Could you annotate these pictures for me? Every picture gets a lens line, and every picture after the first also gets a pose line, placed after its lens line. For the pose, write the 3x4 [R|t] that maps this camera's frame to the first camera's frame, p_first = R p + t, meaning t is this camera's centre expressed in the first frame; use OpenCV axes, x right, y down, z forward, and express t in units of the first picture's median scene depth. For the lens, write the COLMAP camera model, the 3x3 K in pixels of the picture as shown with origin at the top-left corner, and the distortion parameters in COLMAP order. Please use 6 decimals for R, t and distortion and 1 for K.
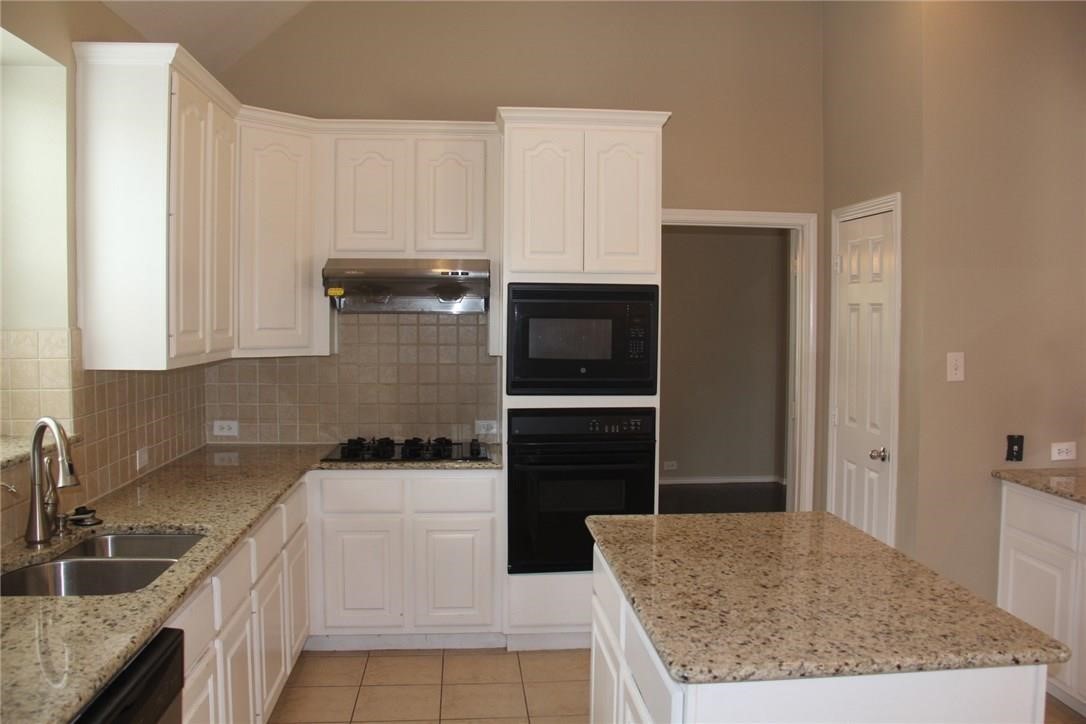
lens RADIAL K [[914.2, 0, 565.6], [0, 914.2, 338.0], [0, 0, 1]] dist [-0.149323, 0.085798]
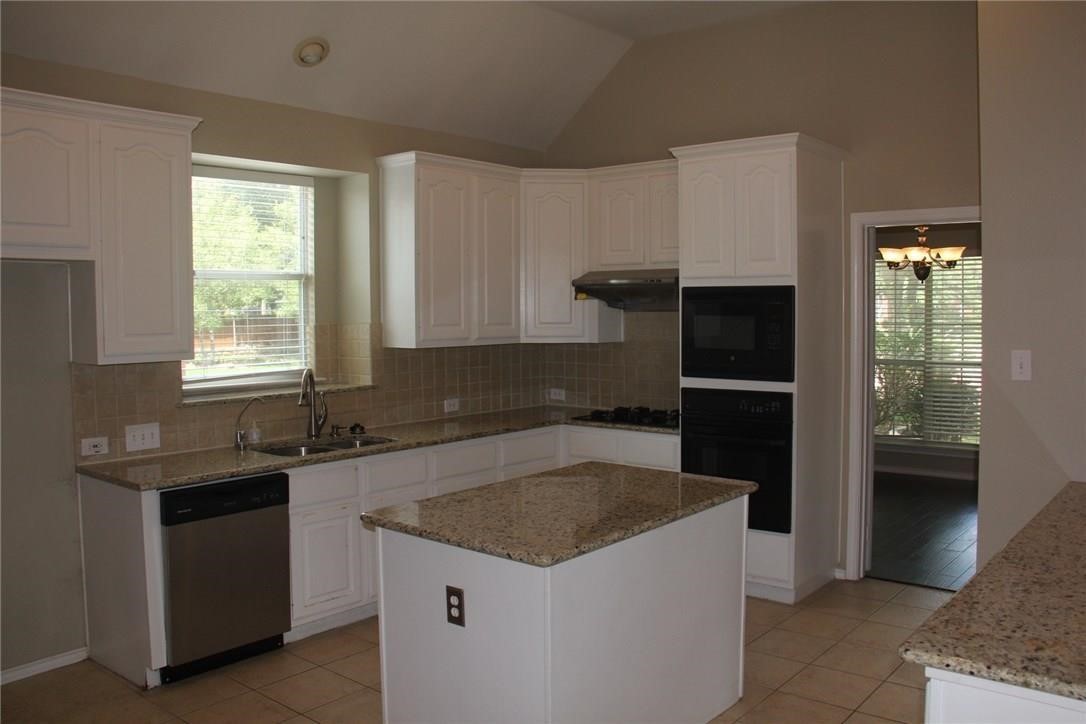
lens RADIAL K [[914.2, 0, 580.1], [0, 914.2, 337.1], [0, 0, 1]] dist [-0.149323, 0.085798]
pose [[0.709275, 0.011736, -0.704835, 0.719758], [-0.007567, 0.999931, 0.009035, -0.002114], [0.704892, -0.001075, 0.709314, 0.010593]]
